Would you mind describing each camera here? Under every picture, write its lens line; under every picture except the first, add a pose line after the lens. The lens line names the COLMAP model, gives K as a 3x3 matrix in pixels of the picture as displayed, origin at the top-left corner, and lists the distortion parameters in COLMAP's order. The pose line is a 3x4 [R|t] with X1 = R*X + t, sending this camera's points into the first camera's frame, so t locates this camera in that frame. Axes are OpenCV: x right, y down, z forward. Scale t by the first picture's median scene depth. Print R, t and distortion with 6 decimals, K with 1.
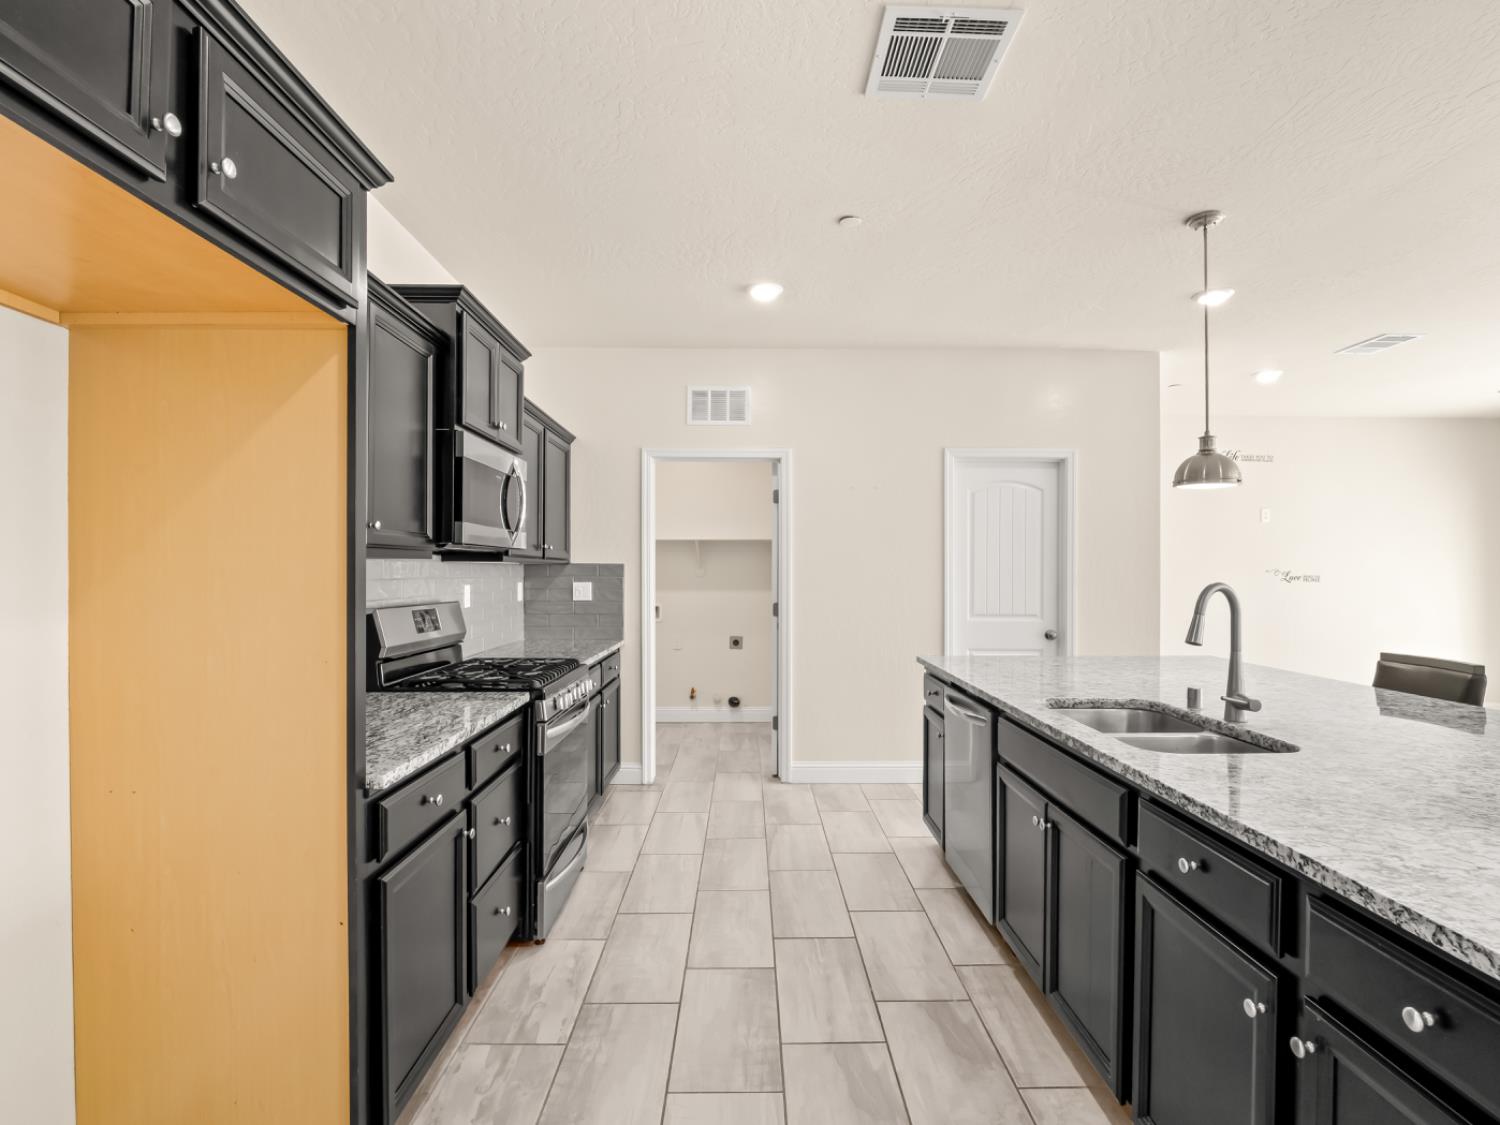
lens RADIAL K [[732.3, 0, 761.1], [0, 732.3, 574.9], [0, 0, 1]] dist [-0.009839, -0.006793]
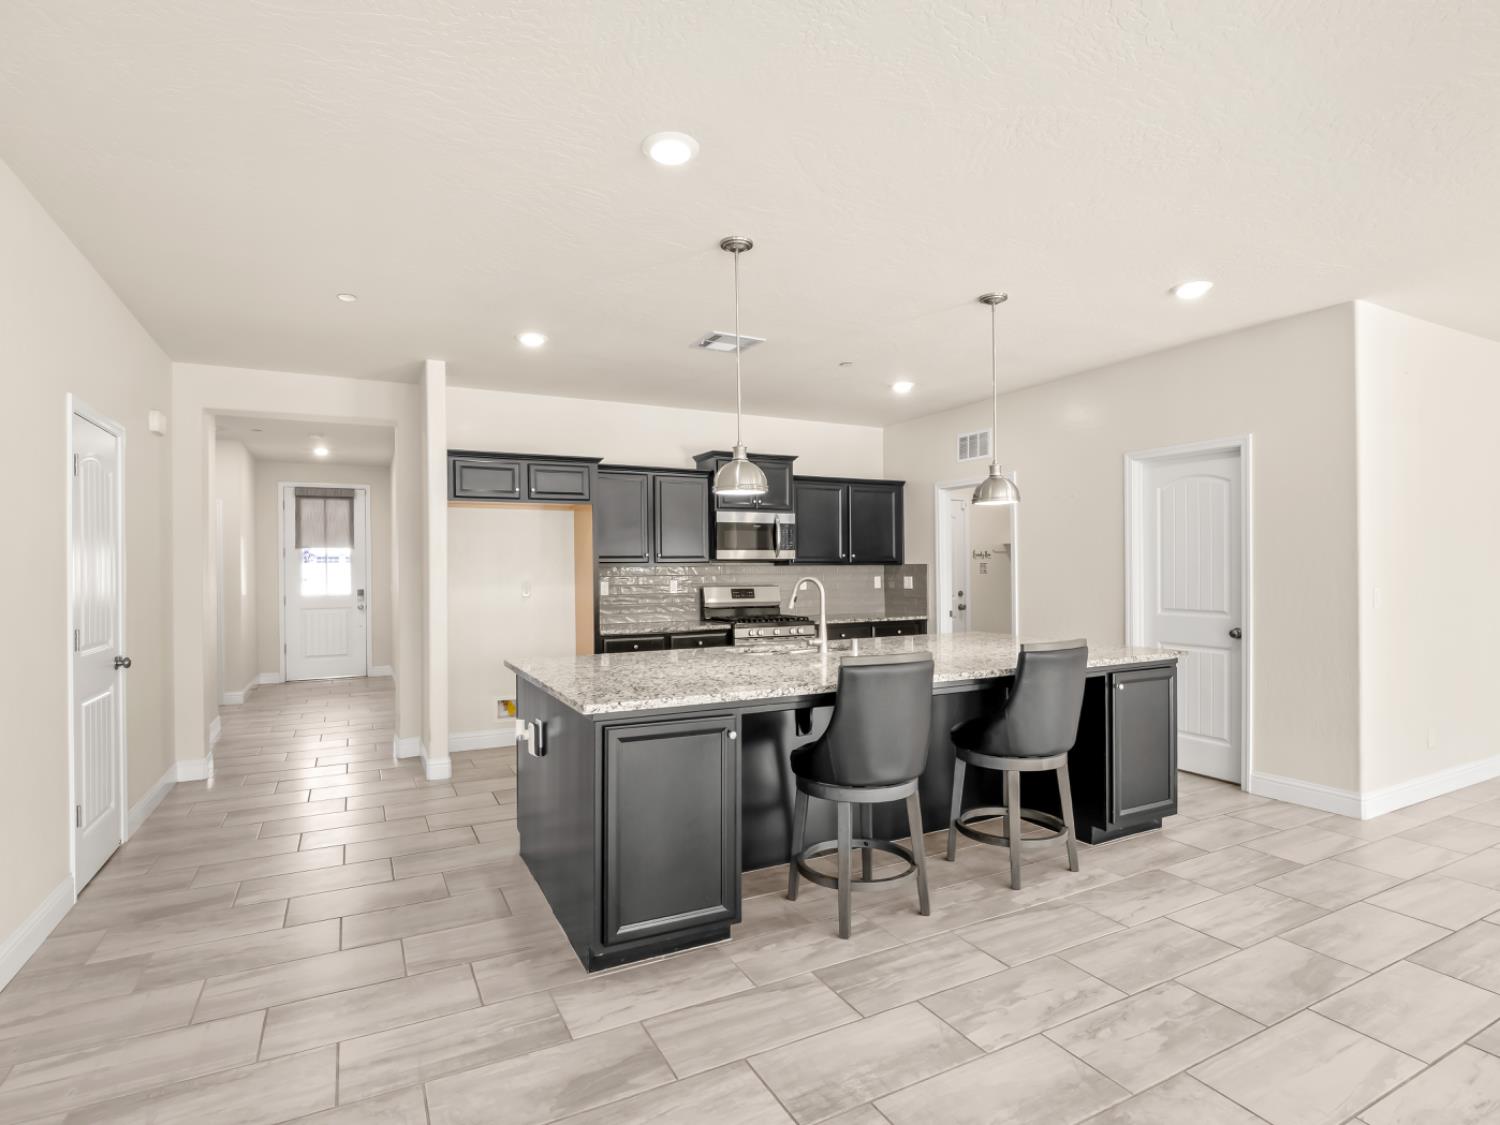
lens RADIAL K [[757.5, 0, 745.3], [0, 757.5, 569.0], [0, 0, 1]] dist [-0.004644, -0.006349]
pose [[0.433924, -0.005808, -0.900931, 1.632878], [0.004568, 0.999981, -0.004246, -0.000098], [0.900938, -0.002273, 0.433942, 0.019466]]
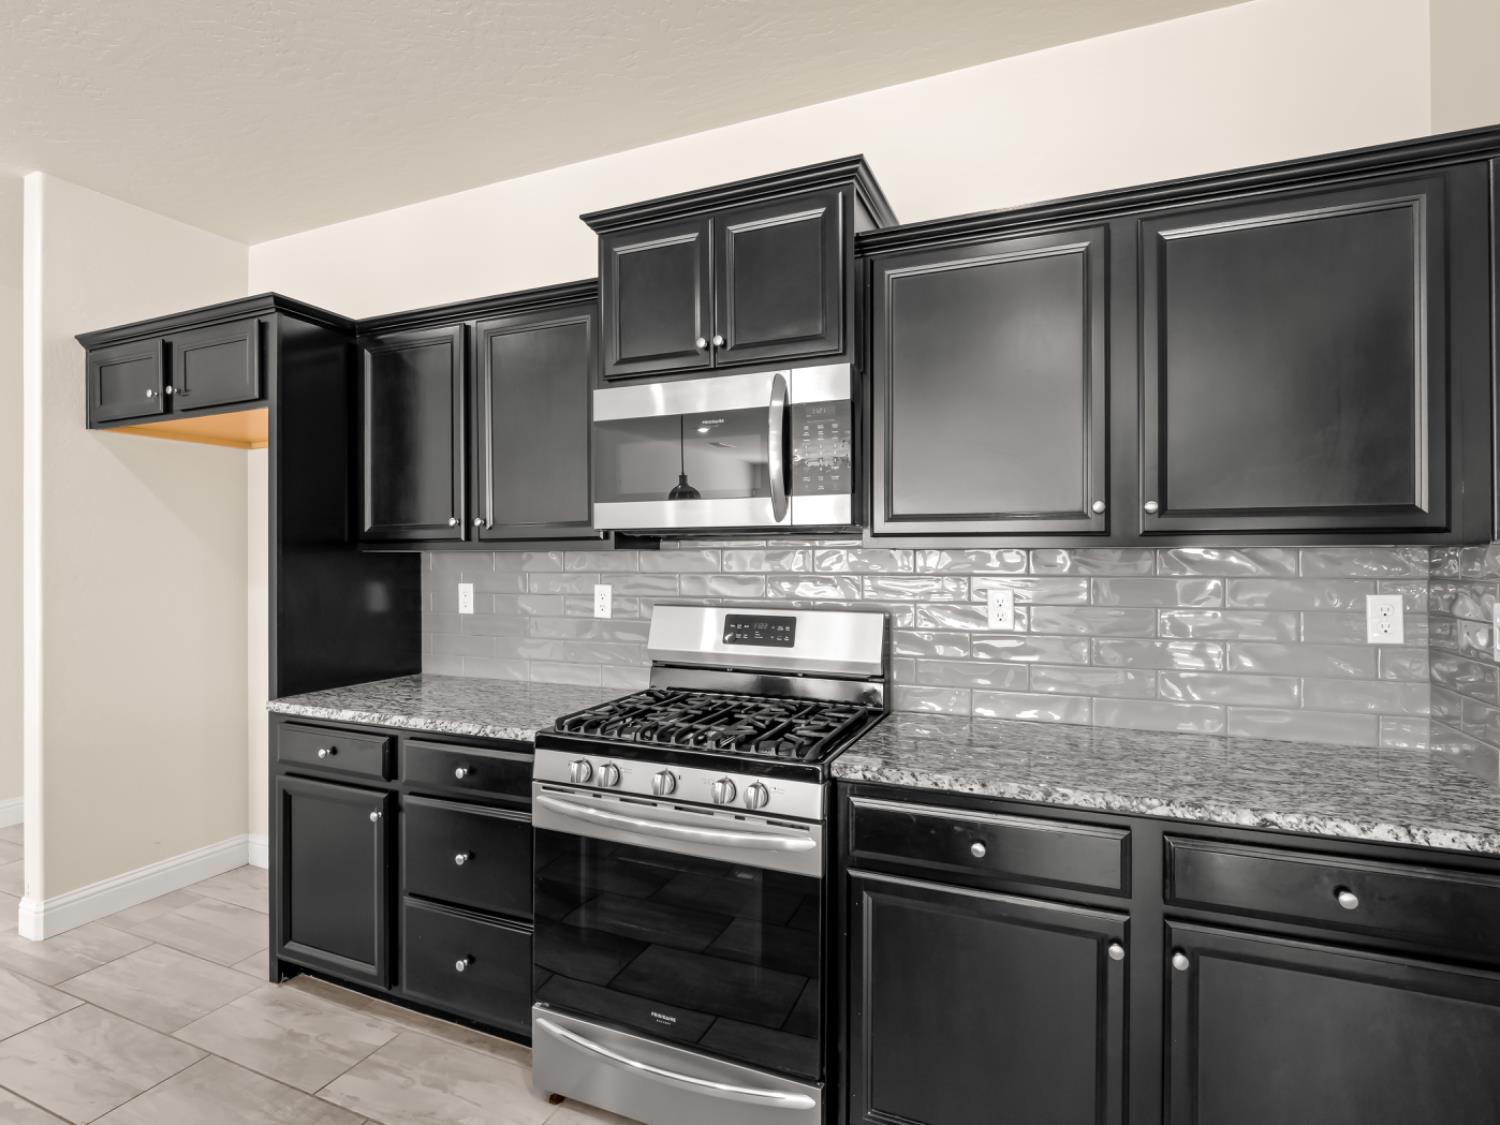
lens RADIAL K [[757.5, 0, 765.3], [0, 757.5, 552.2], [0, 0, 1]] dist [-0.004644, -0.006349]
pose [[-0.407056, -0.011314, -0.913333, 0.253319], [-0.005873, 0.999935, -0.009769, -0.008540], [0.913384, 0.001388, -0.407096, 1.347160]]
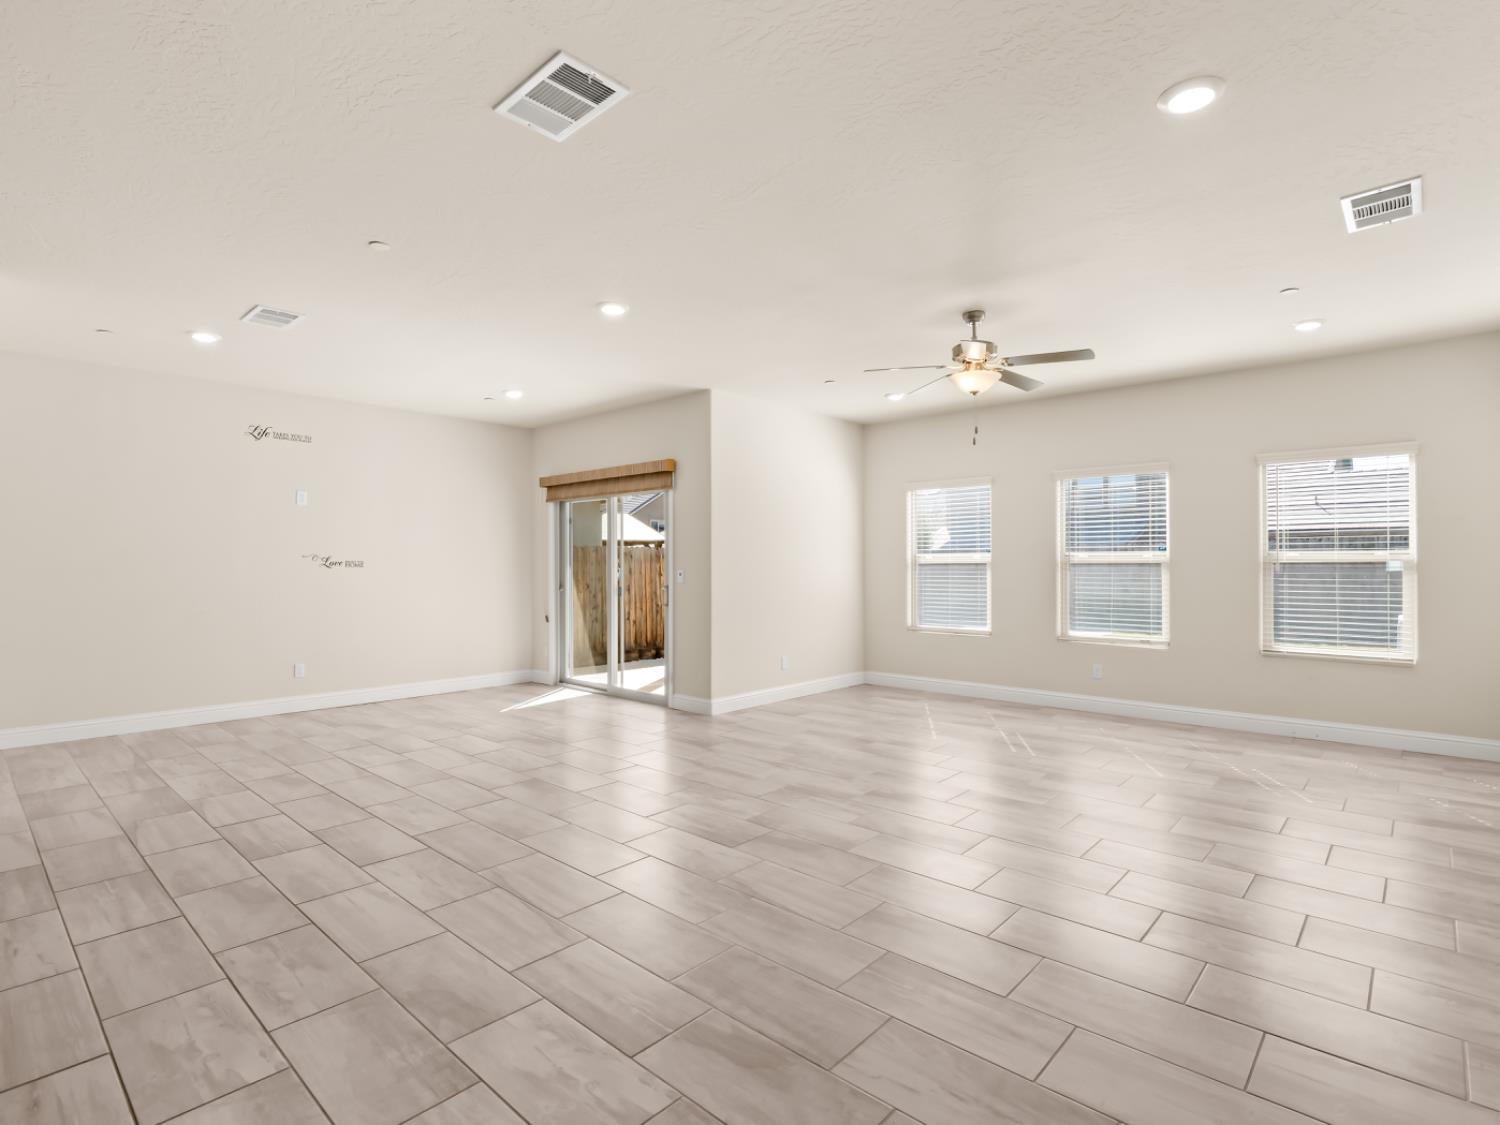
lens RADIAL K [[757.5, 0, 754.1], [0, 757.5, 556.8], [0, 0, 1]] dist [-0.004644, -0.006349]
pose [[0.688900, 0.005209, 0.724837, 0.888159], [0.005297, 0.999911, -0.012220, 0.023630], [-0.724837, 0.012258, 0.688812, -0.214266]]
